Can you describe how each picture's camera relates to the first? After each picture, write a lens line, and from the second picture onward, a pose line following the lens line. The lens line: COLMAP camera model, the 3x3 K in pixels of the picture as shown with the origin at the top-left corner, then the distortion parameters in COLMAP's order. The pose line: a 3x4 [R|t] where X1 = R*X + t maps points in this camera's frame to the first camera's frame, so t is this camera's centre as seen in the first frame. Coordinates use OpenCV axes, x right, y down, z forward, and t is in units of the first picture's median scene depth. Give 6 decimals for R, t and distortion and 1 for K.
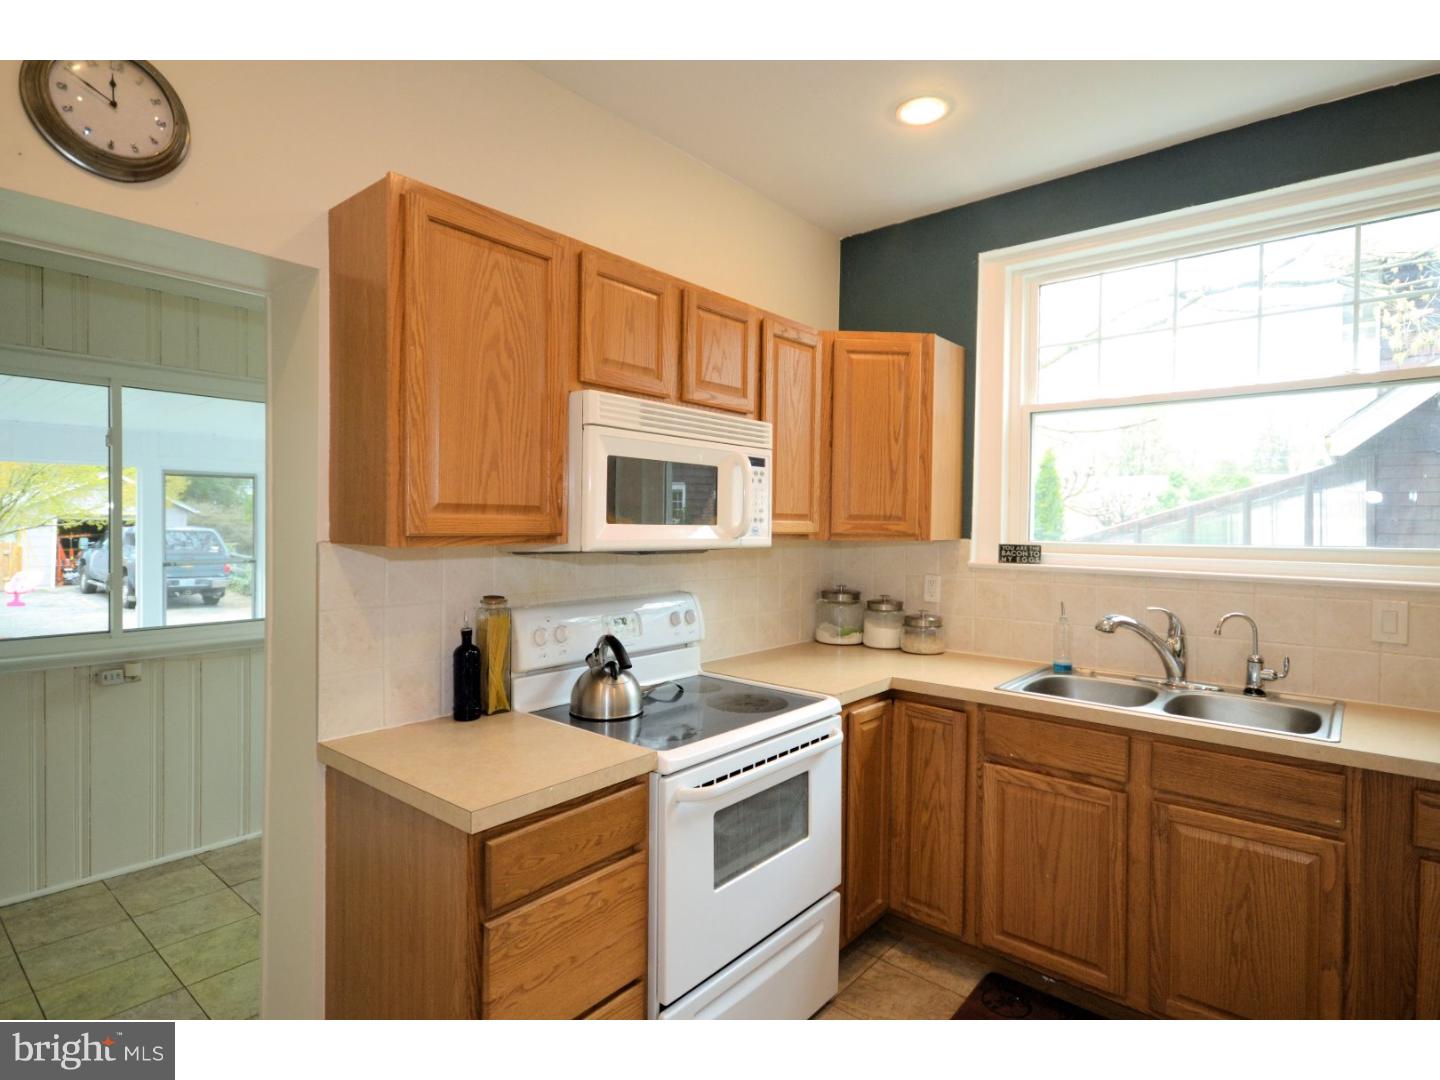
lens RADIAL K [[752.9, 0, 720.0], [0, 752.9, 540.0], [0, 0, 1]] dist [0.023857, 0.000137]
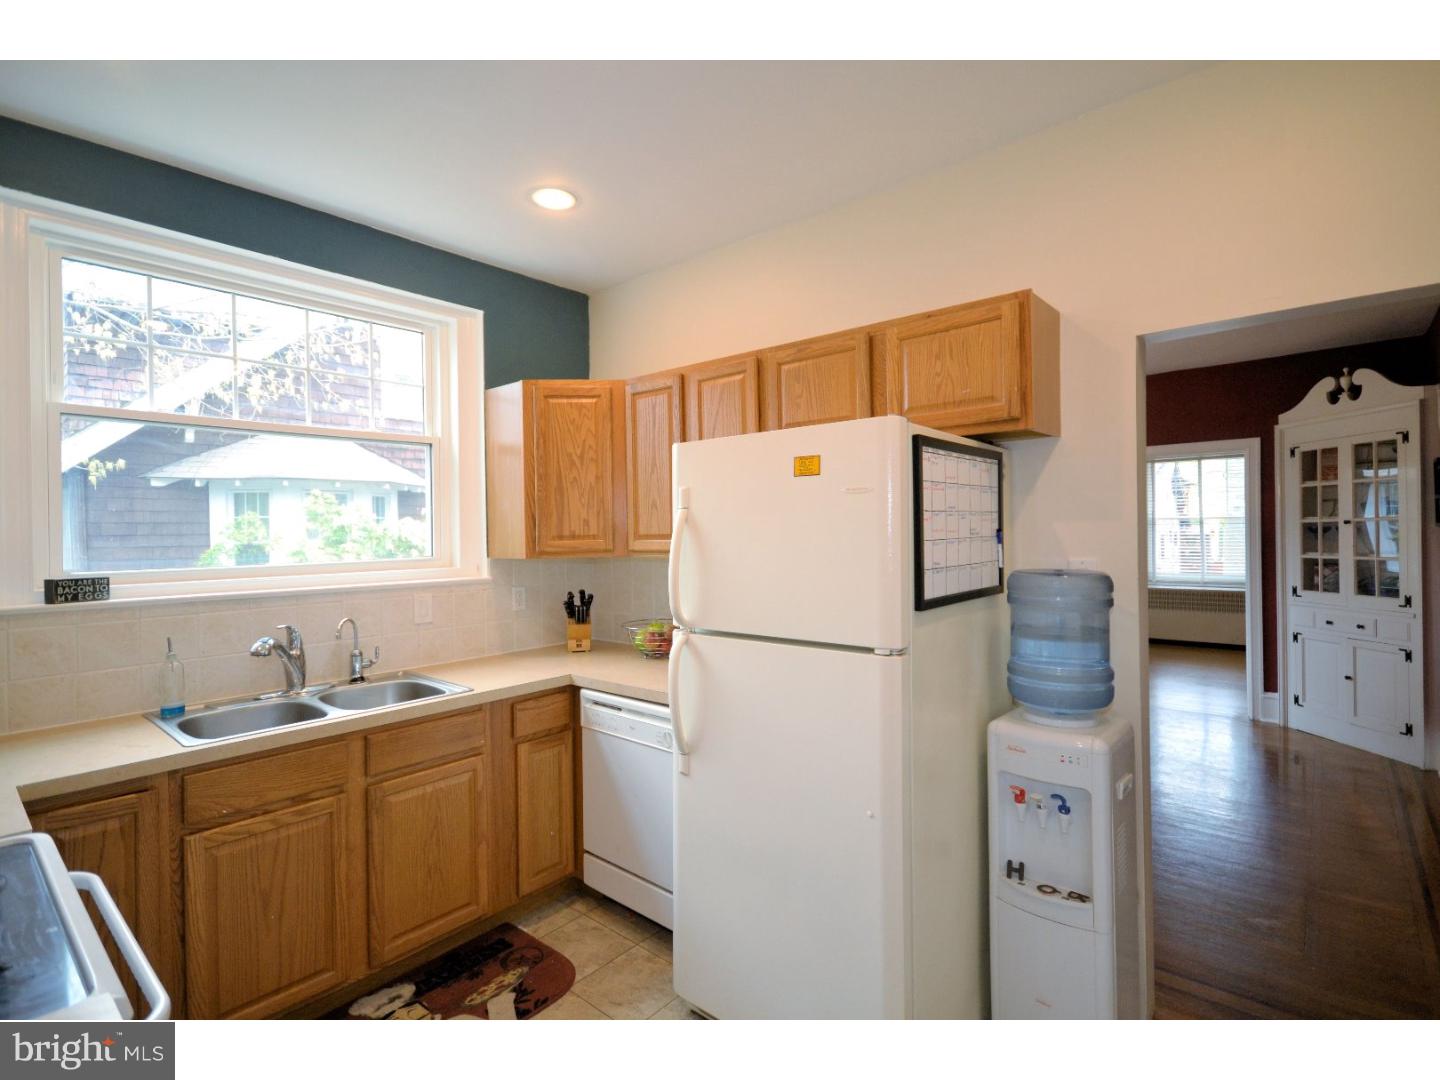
lens RADIAL K [[704.4, 0, 720.0], [0, 704.4, 540.0], [0, 0, 1]] dist [-0.001505, -0.000336]
pose [[0.006356, -0.026120, 0.999639, -0.443982], [0.041201, 0.998817, 0.025836, -0.033364], [-0.999131, 0.041022, 0.007425, 0.411206]]
